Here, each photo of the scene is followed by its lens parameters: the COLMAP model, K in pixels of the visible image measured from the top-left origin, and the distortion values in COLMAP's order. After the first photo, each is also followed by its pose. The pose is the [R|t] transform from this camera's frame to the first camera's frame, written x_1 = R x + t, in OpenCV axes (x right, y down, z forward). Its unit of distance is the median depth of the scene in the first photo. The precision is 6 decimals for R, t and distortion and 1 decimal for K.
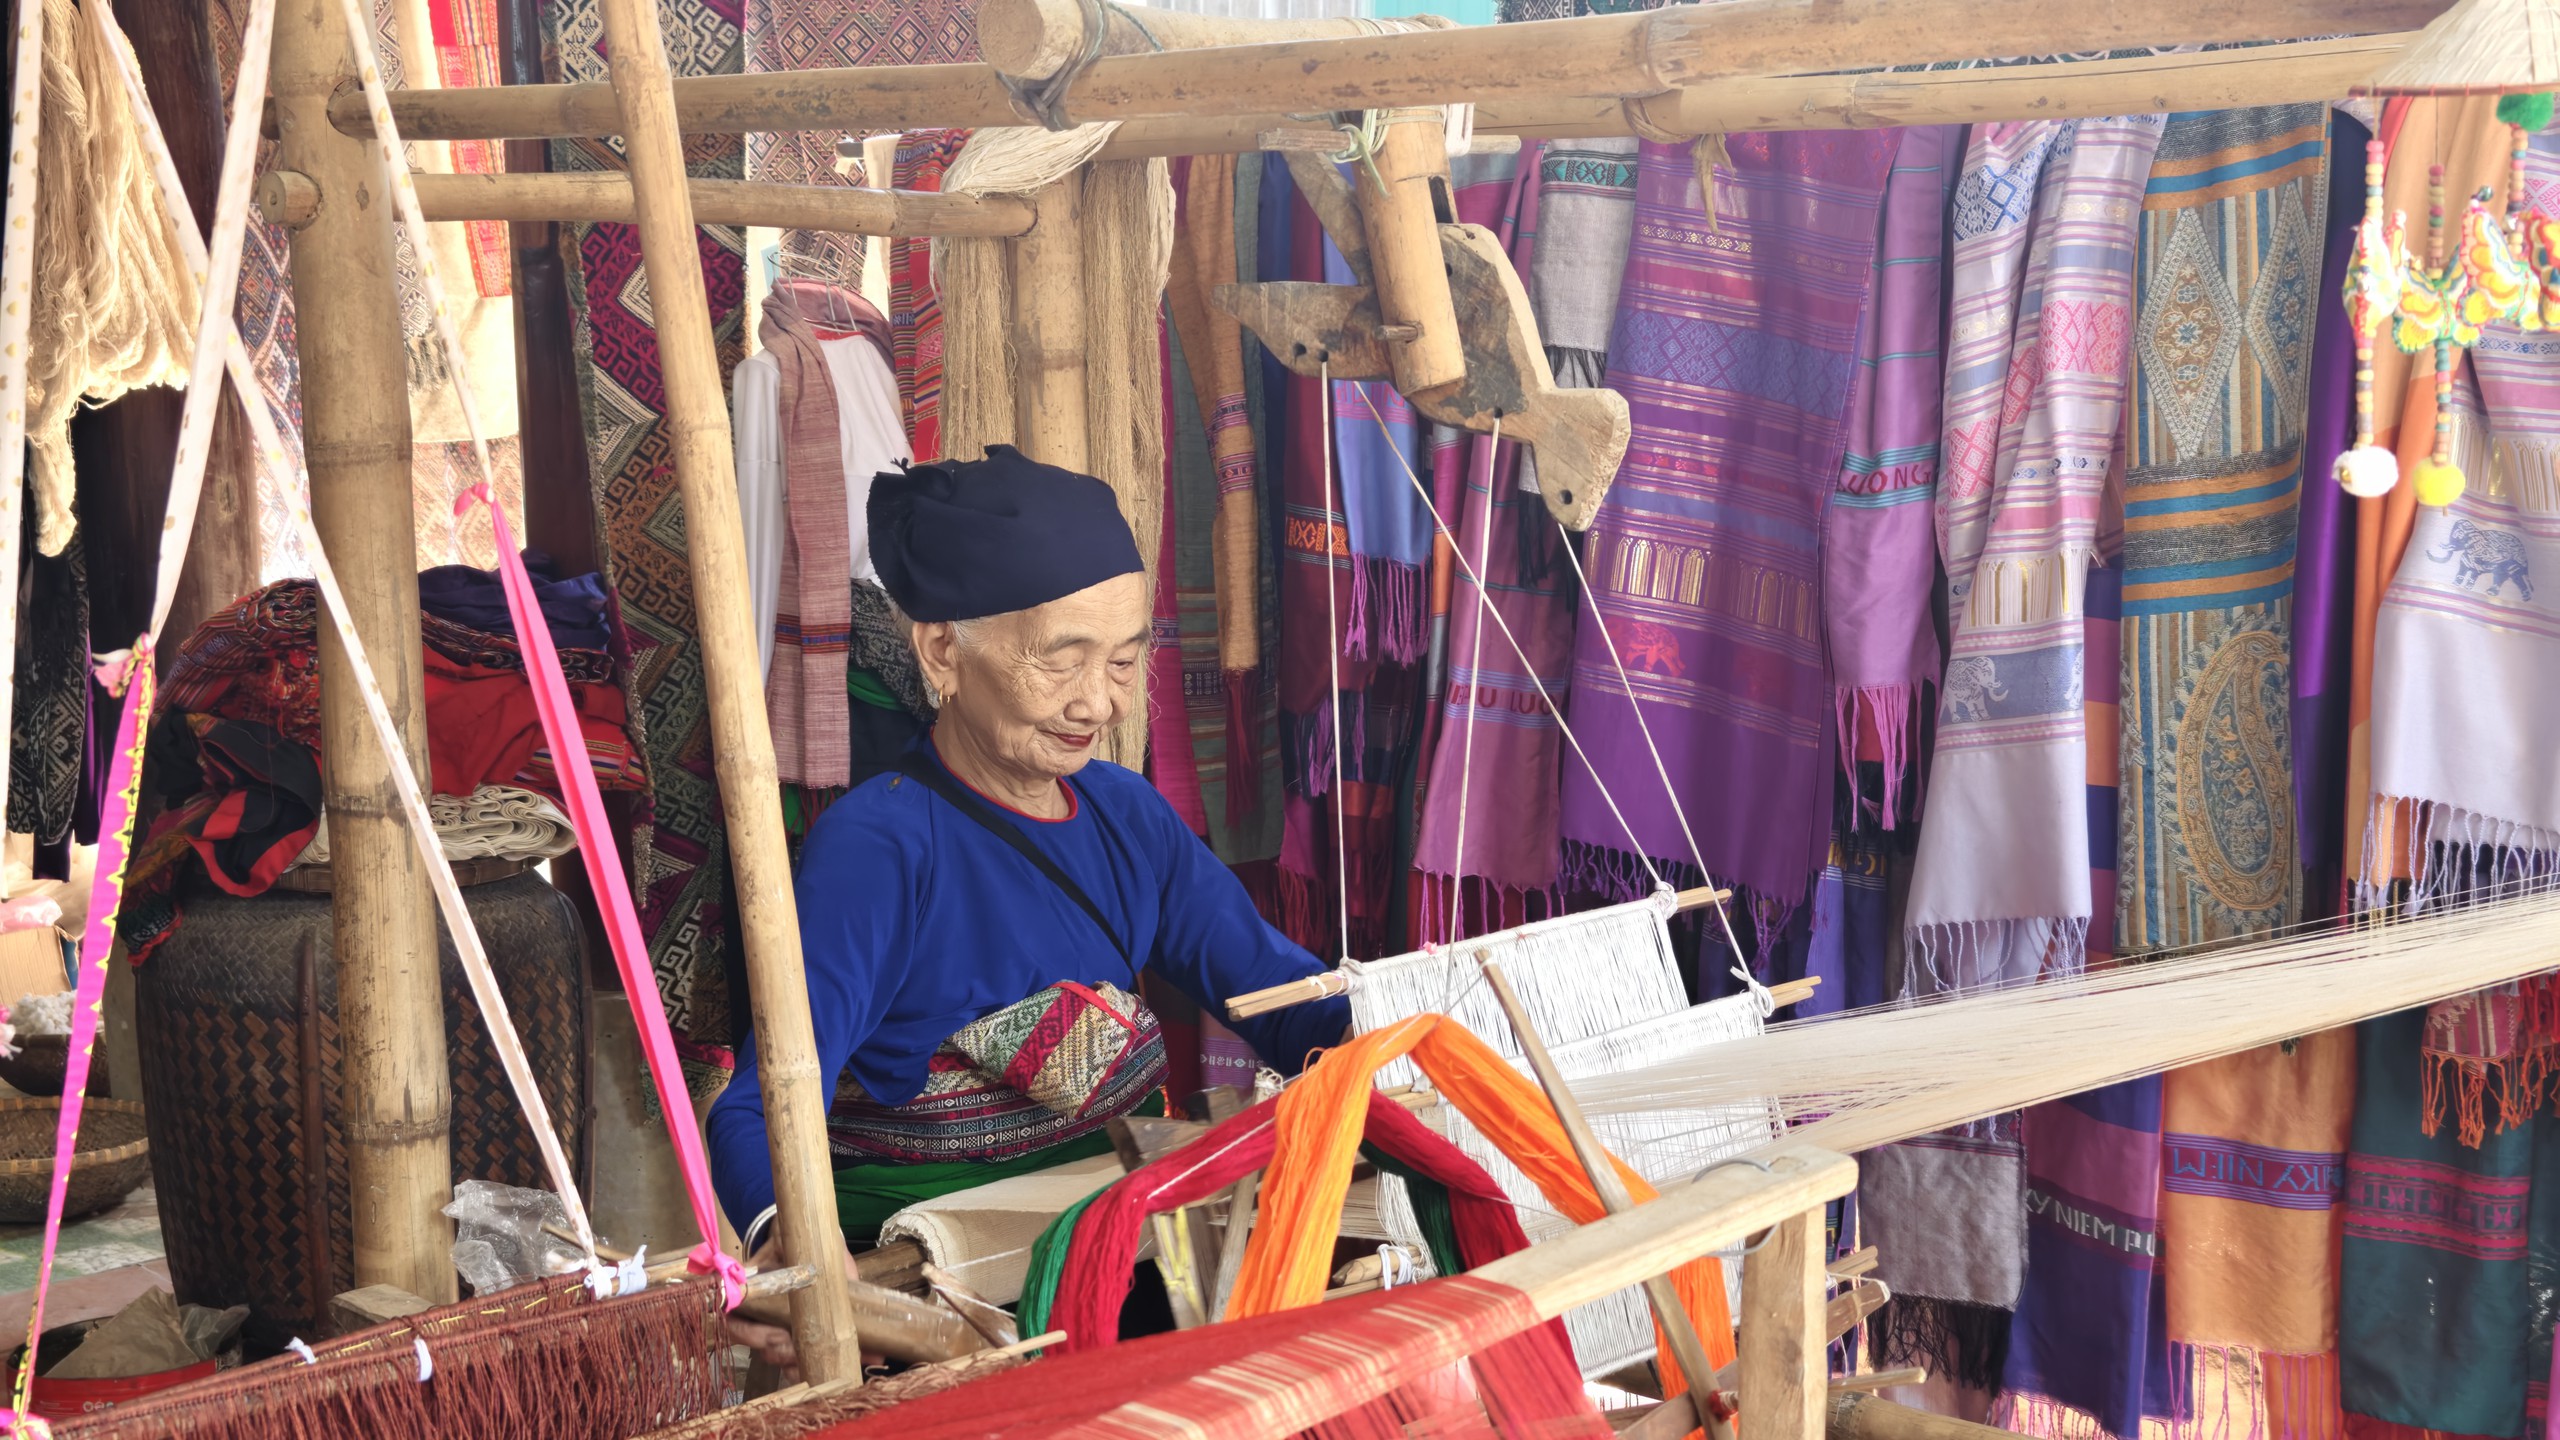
lens RADIAL K [[3431.6, 0, 1272.3], [0, 3431.6, 669.7], [0, 0, 1]] dist [0.228067, -1.183688]
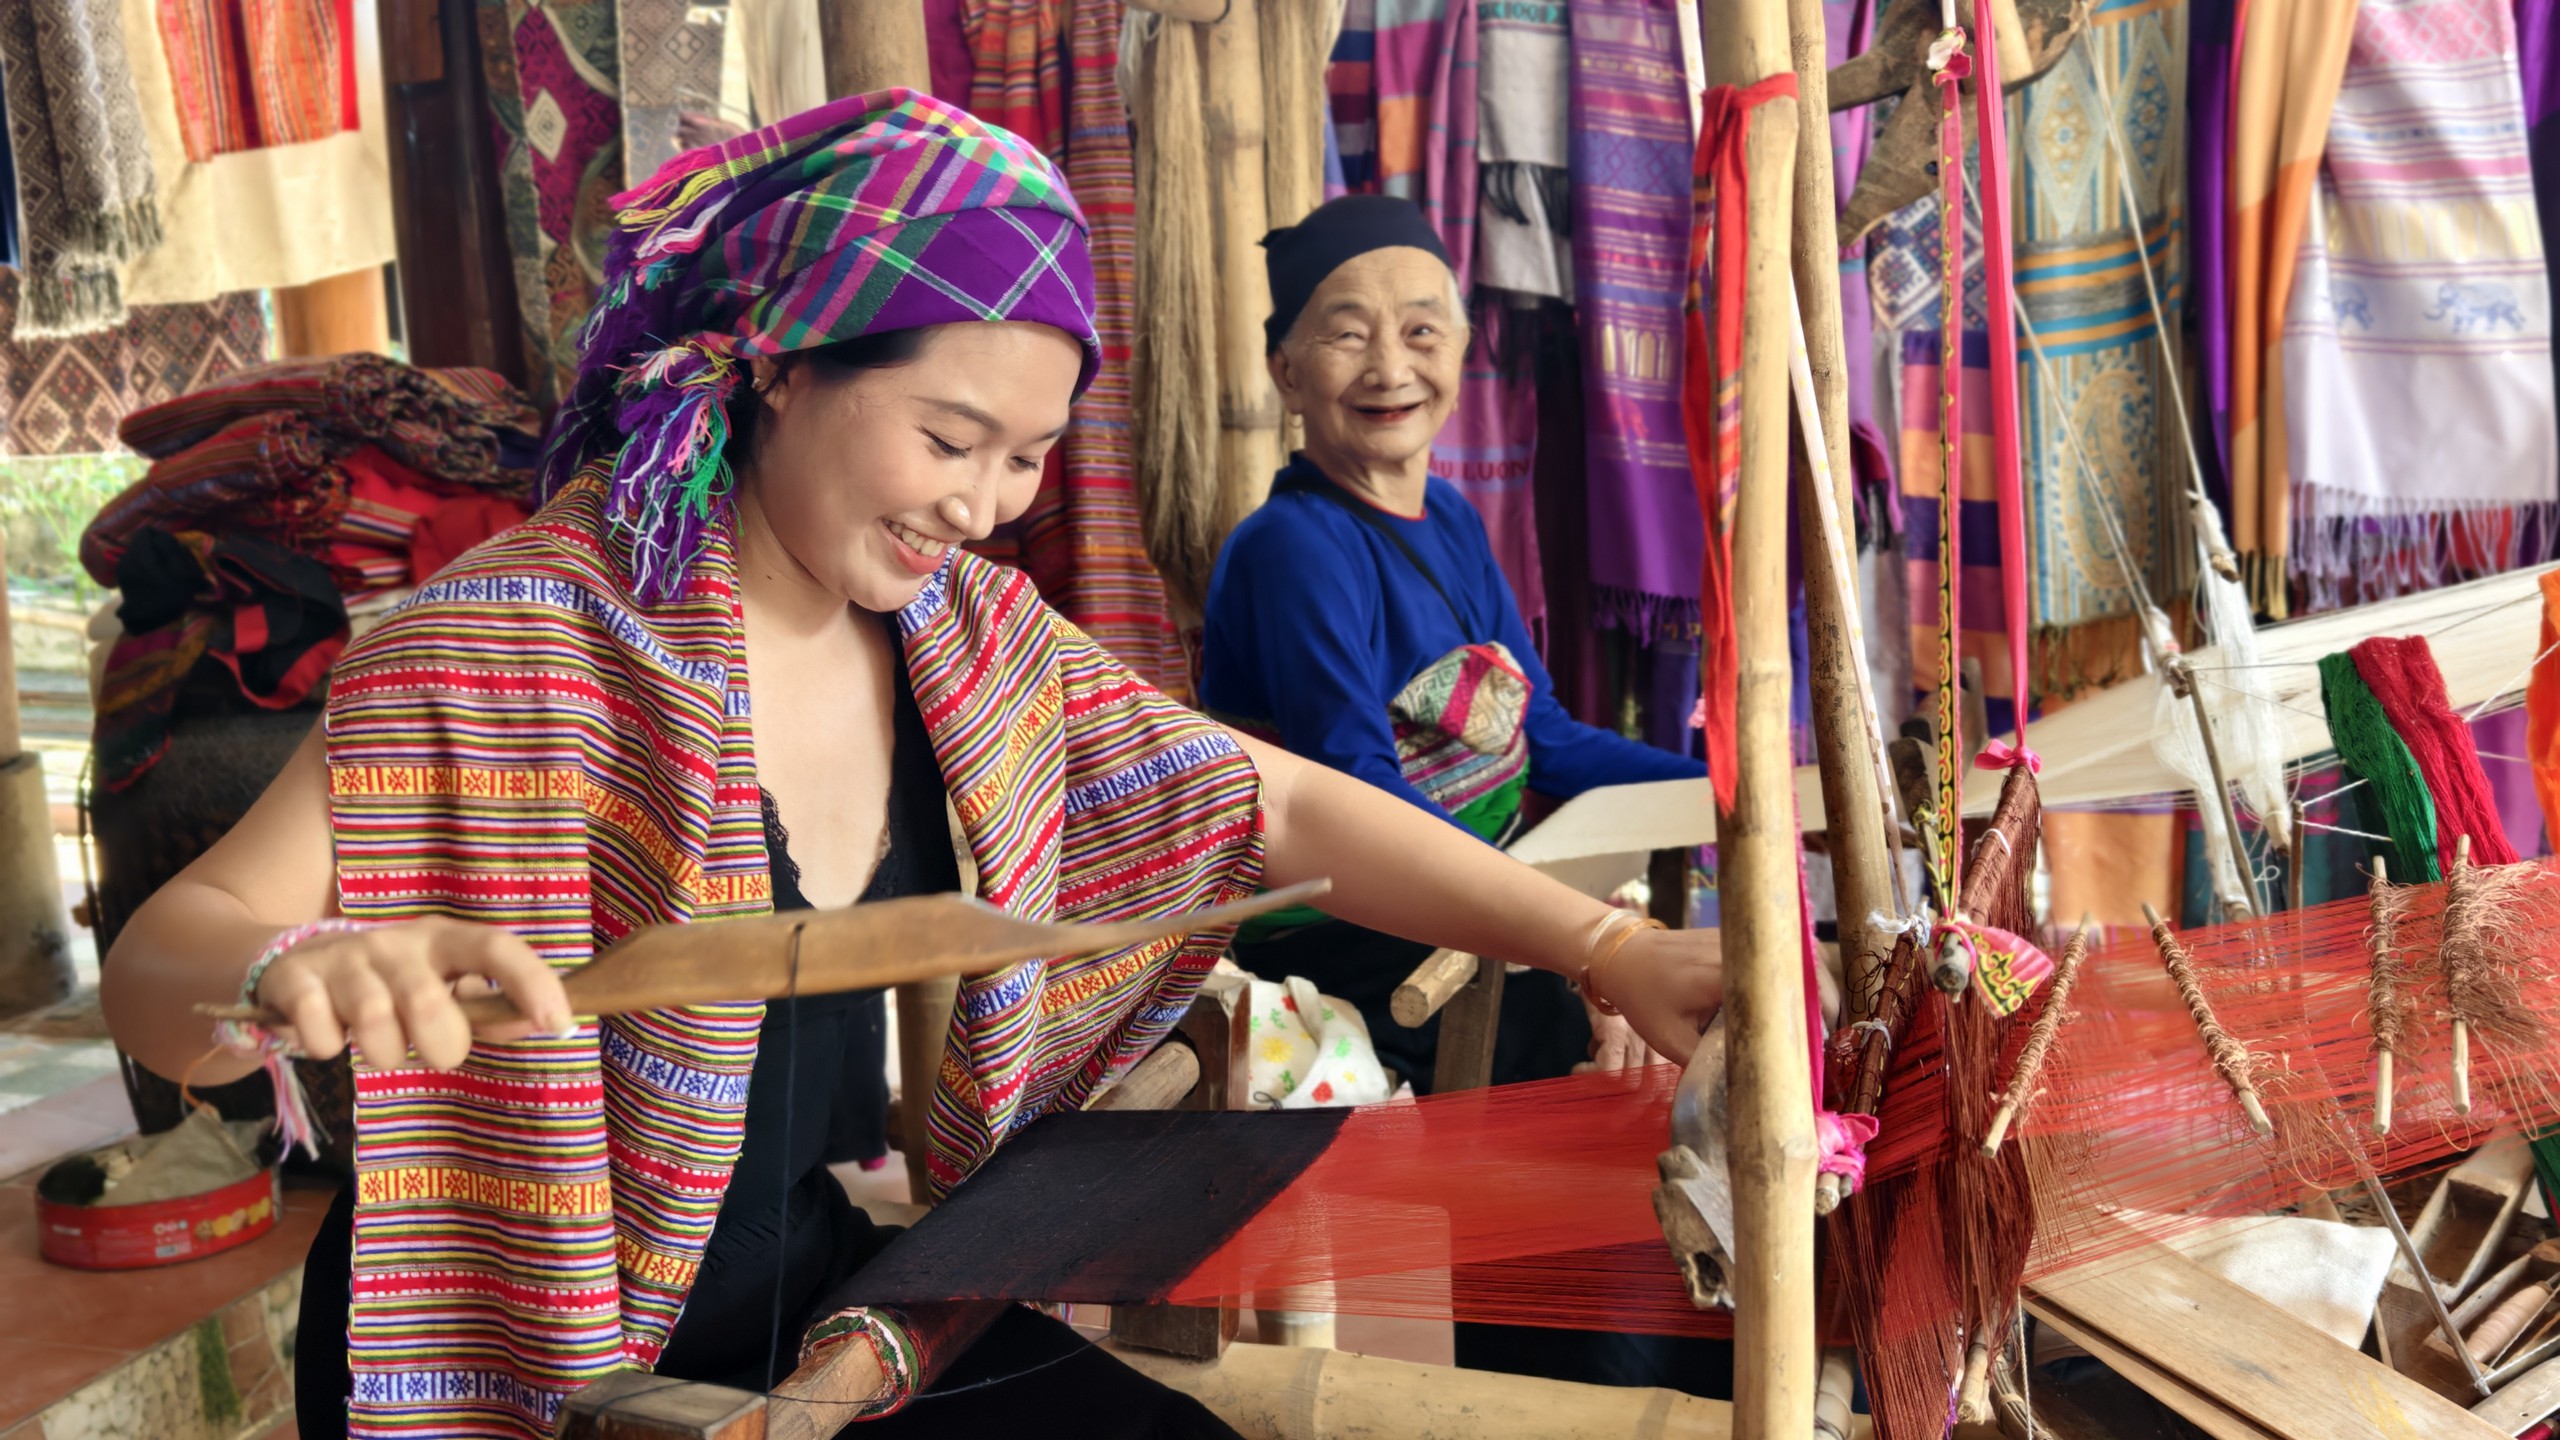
lens RADIAL K [[2644.9, 0, 1301.4], [0, 2644.9, 739.2], [0, 0, 1]] dist [0.076886, -0.206585]
pose [[0.914984, -0.070585, 0.397268, -0.389899], [0.049997, 0.996826, 0.061958, 0.048613], [-0.400380, -0.036828, 0.915609, 0.206257]]
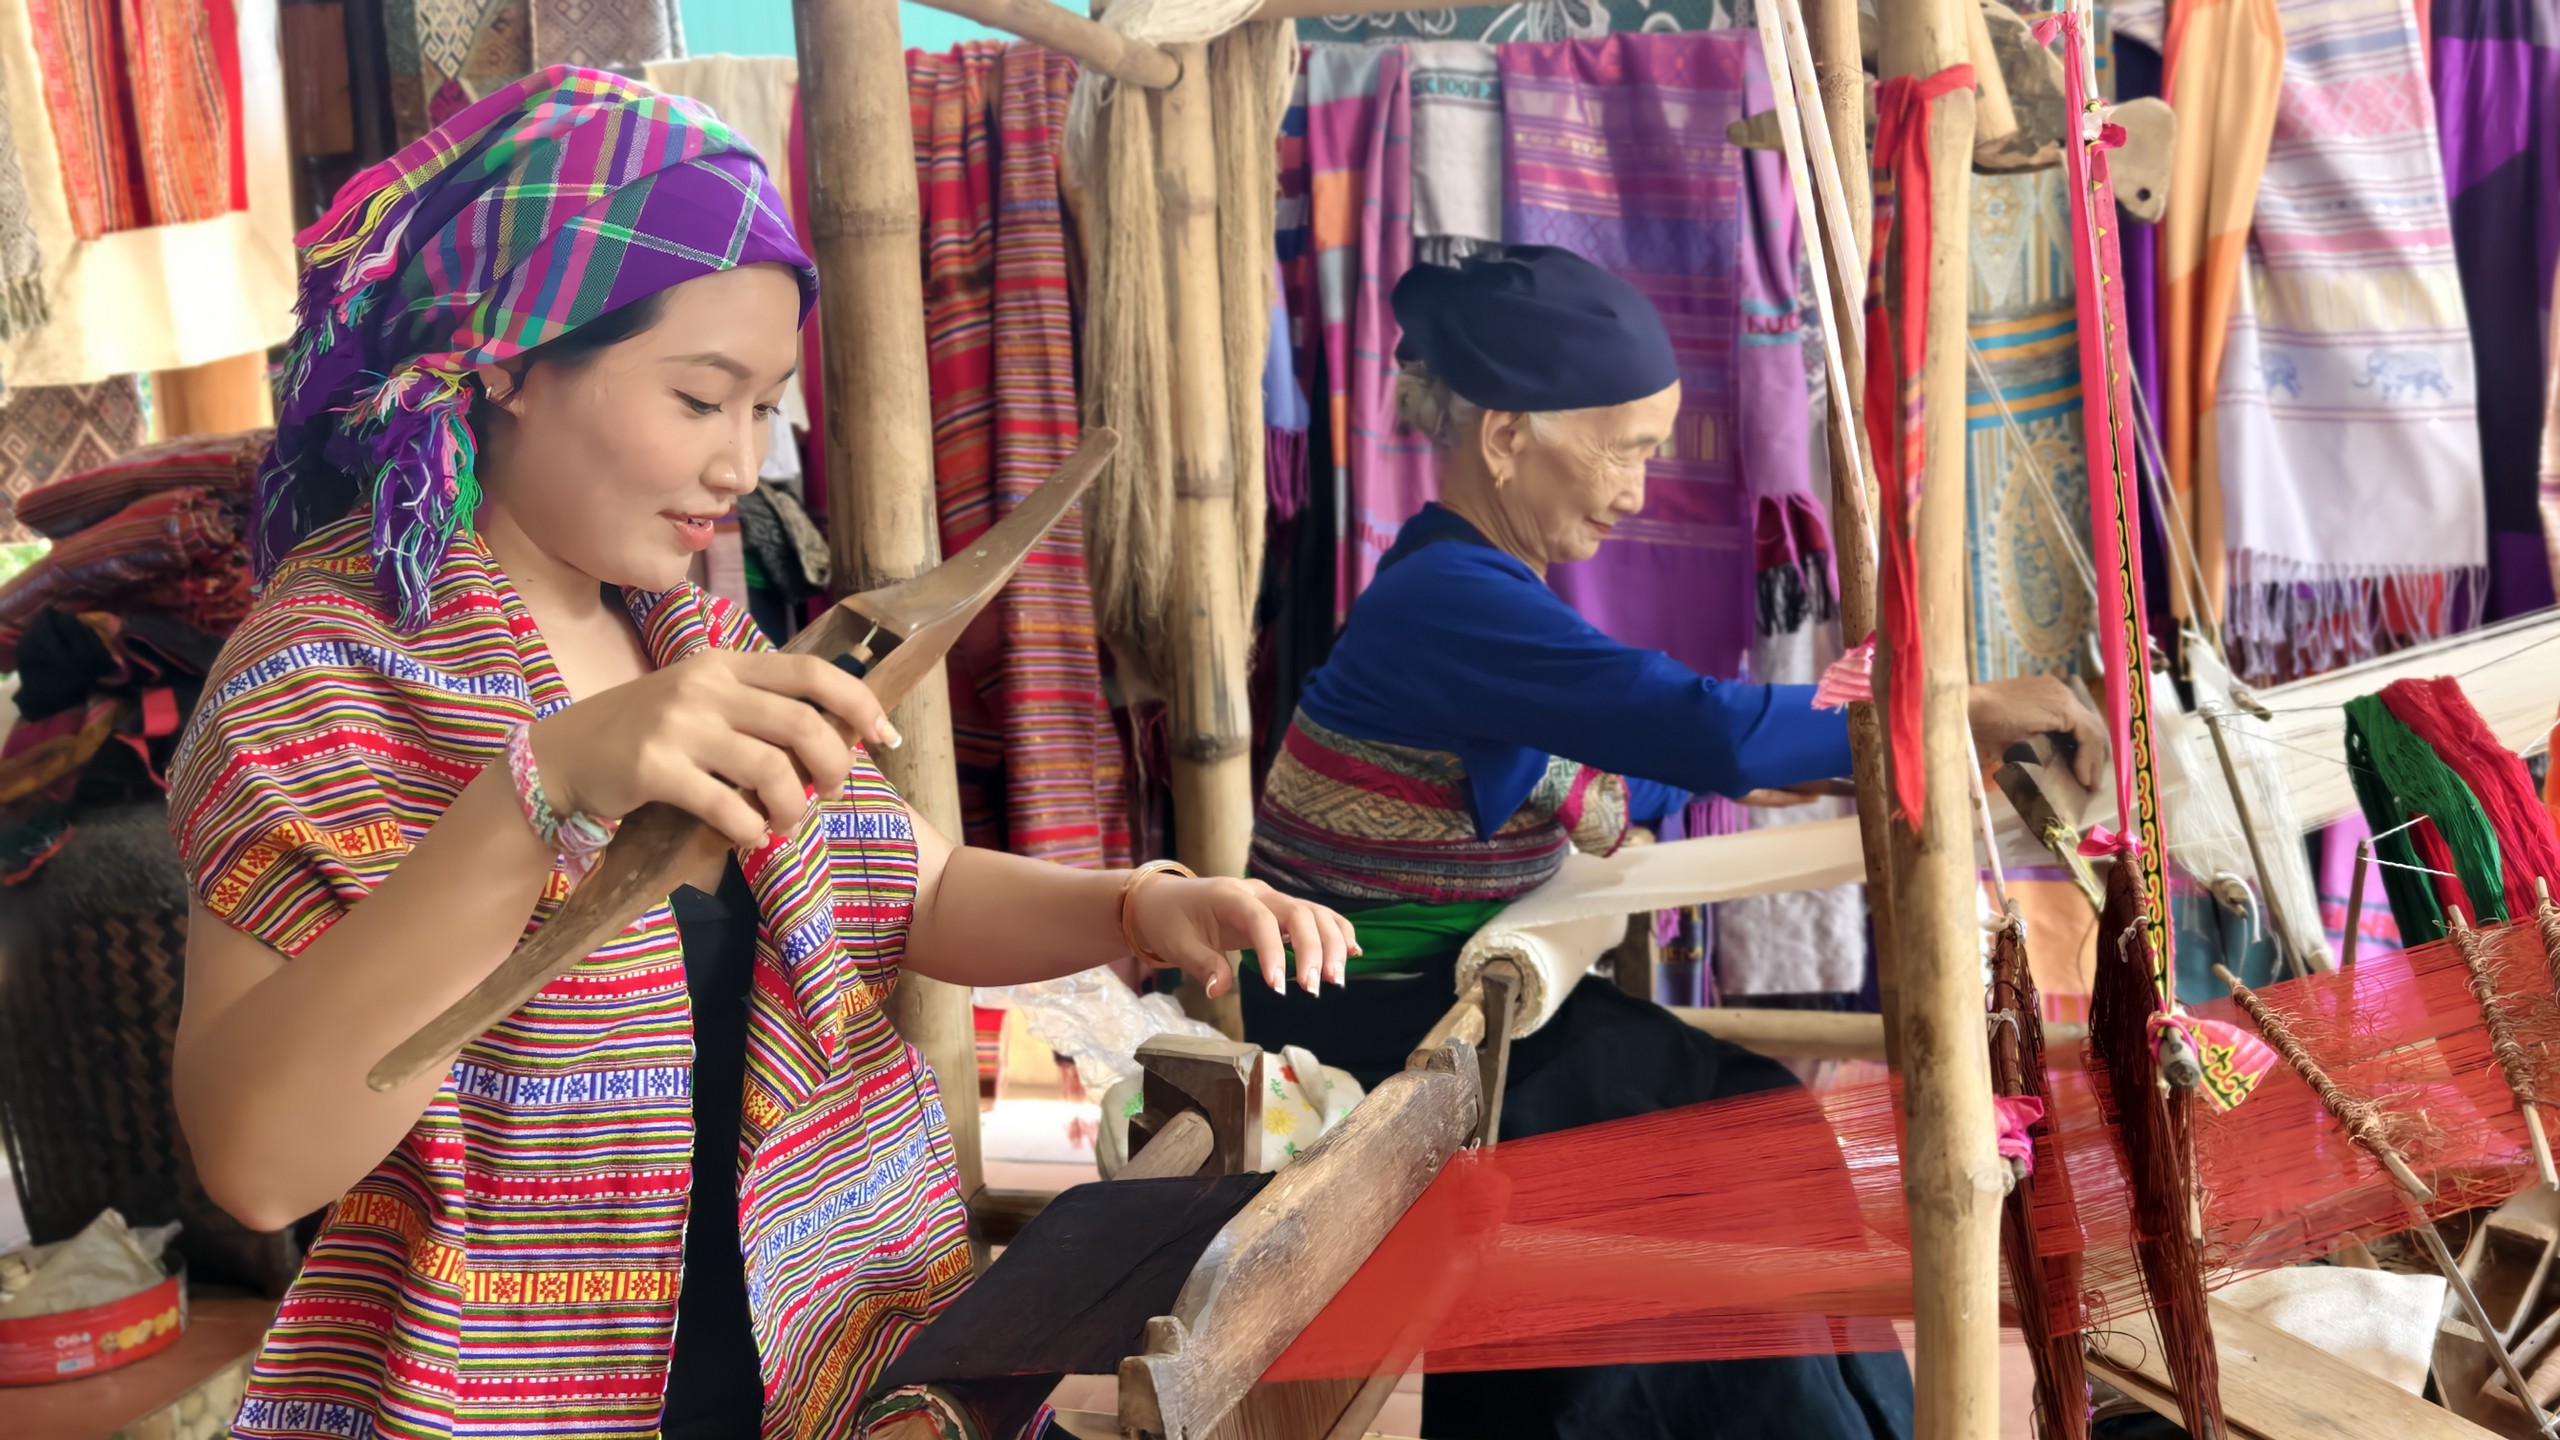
lens RADIAL K [[2644.9, 0, 1301.4], [0, 2644.9, 739.2], [0, 0, 1]] dist [0.076886, -0.206585]
pose [[0.890095, -0.064336, 0.451211, -0.416003], [0.058279, 0.997926, 0.027324, 0.056371], [-0.452033, 0.001975, 0.891999, 0.233282]]
